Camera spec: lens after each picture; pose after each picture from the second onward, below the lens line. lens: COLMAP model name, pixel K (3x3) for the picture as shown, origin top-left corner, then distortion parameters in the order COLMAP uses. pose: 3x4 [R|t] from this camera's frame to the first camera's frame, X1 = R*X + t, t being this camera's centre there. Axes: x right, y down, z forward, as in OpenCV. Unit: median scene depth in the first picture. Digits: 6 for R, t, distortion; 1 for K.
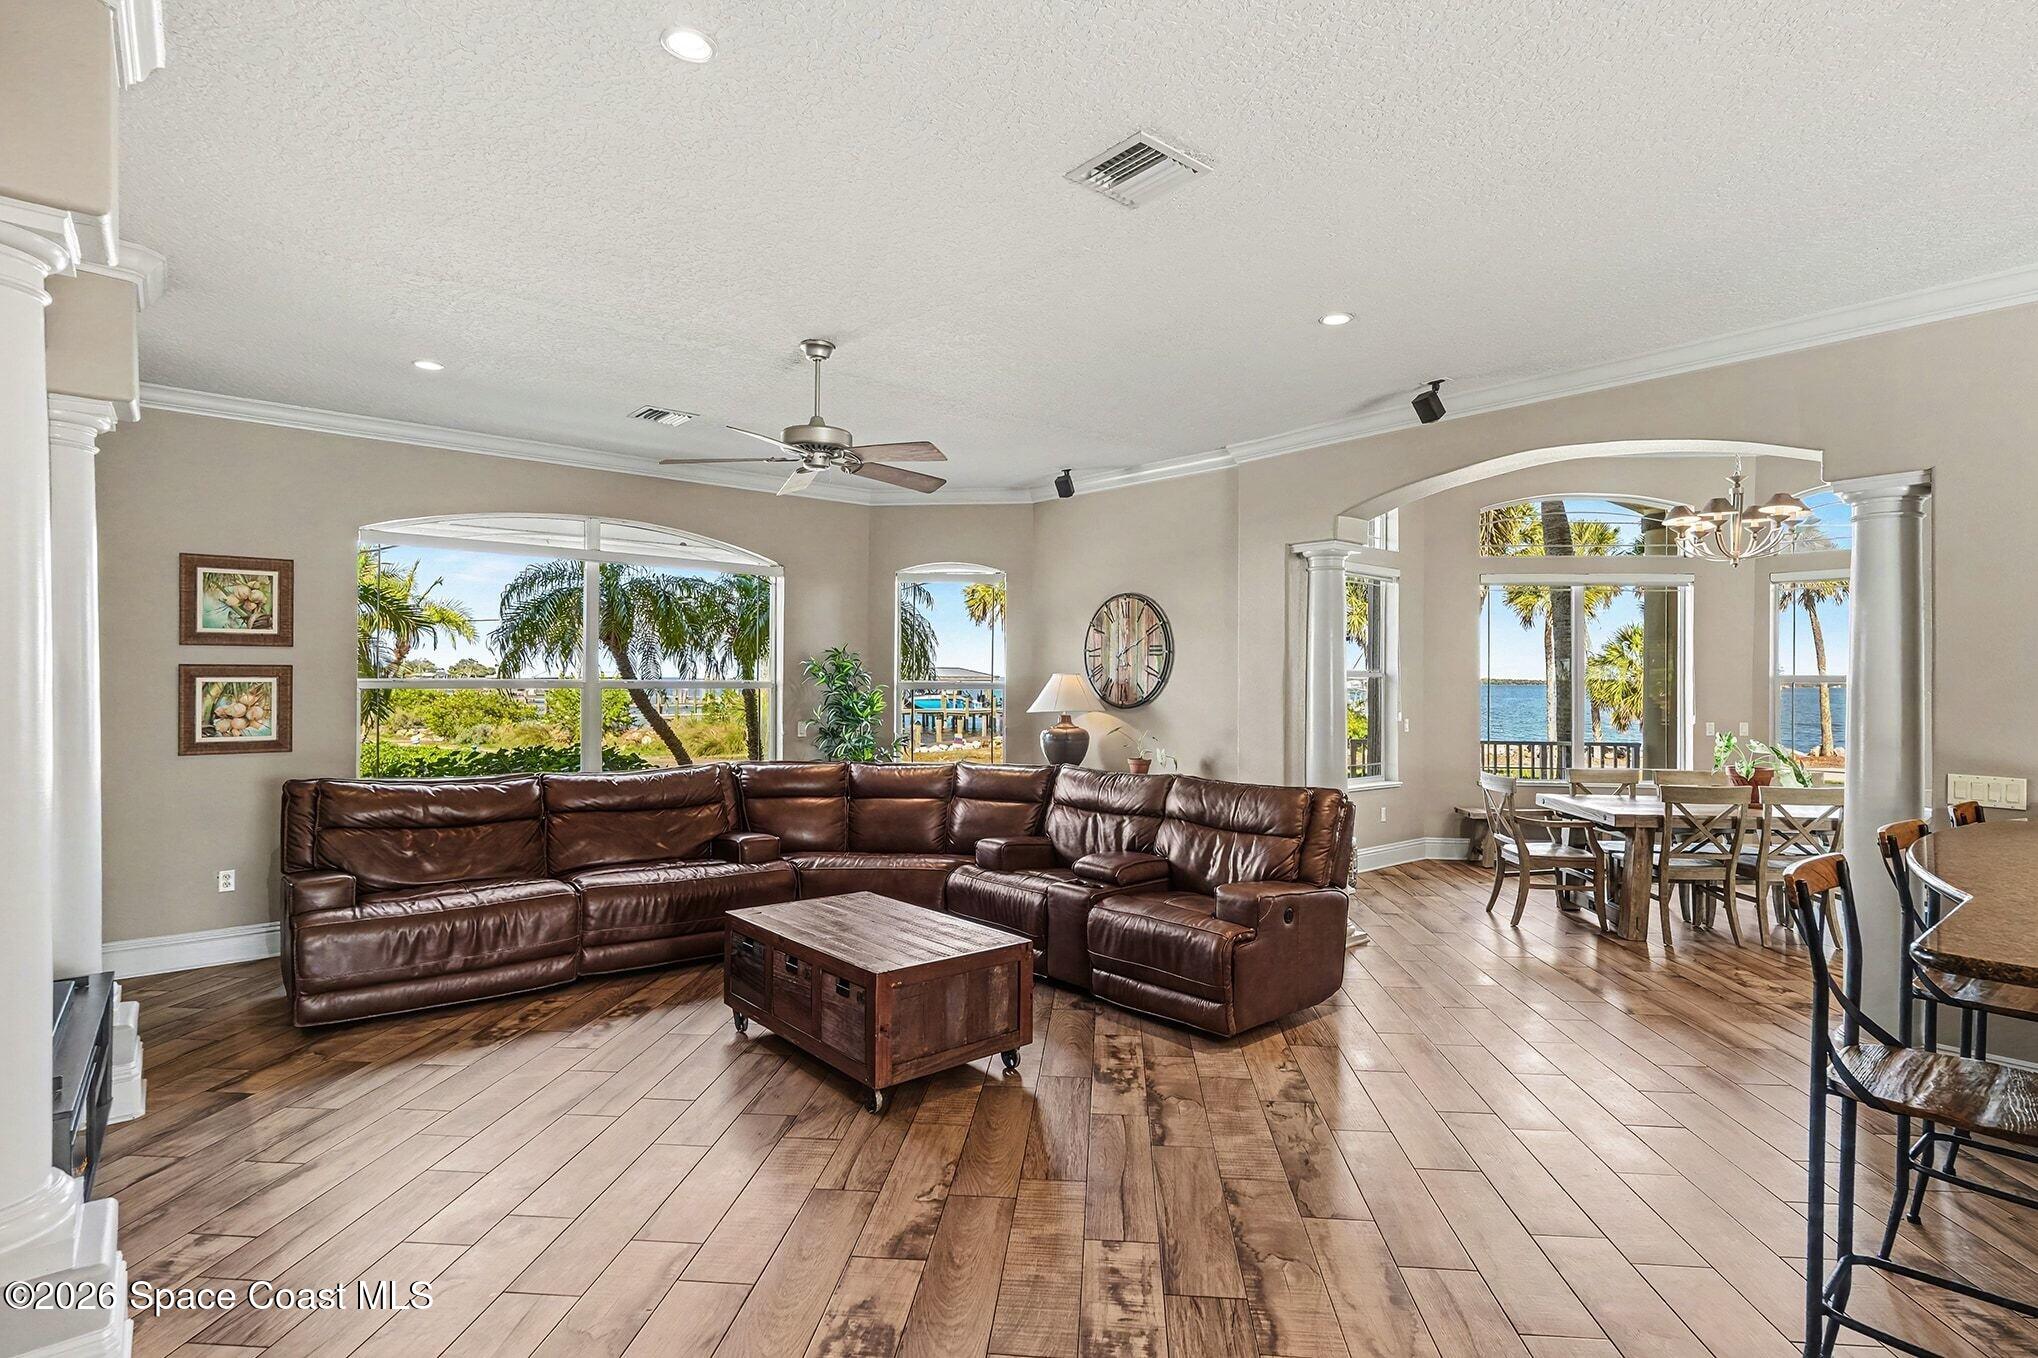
lens RADIAL K [[1032.6, 0, 1031.5], [0, 1032.6, 686.6], [0, 0, 1]] dist [0.004583, -0.001015]
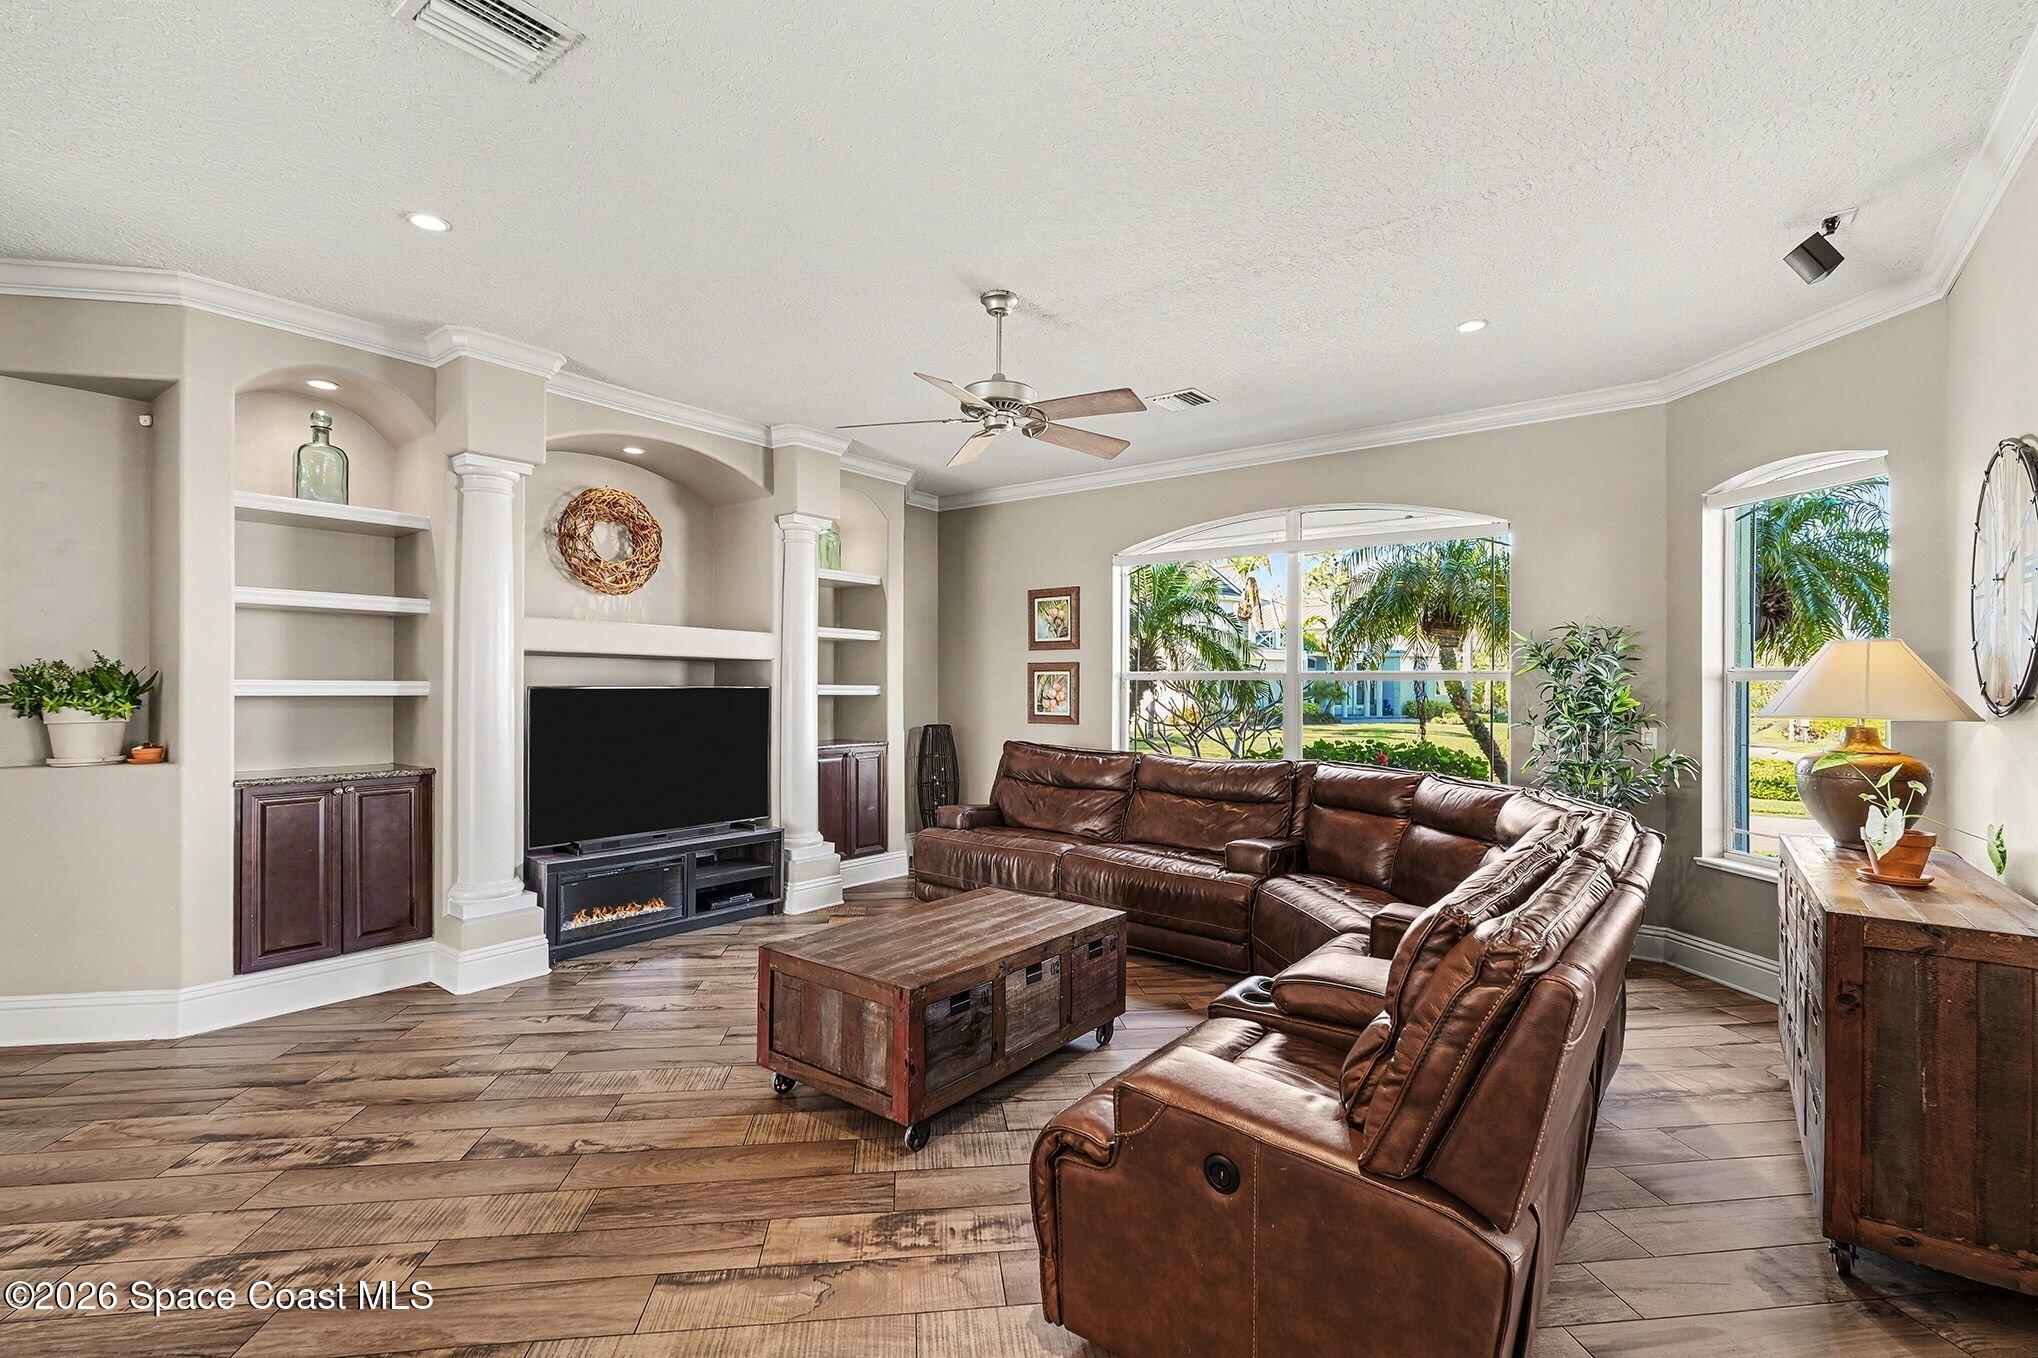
lens RADIAL K [[940.8, 0, 1026.1], [0, 940.8, 674.9], [0, 0, 1]] dist [0.003513, -0.000911]
pose [[0.181532, -0.016908, -0.983240, 0.536961], [-0.005147, 0.999822, -0.018144, 0.020628], [0.983371, 0.008355, 0.181413, 0.736491]]
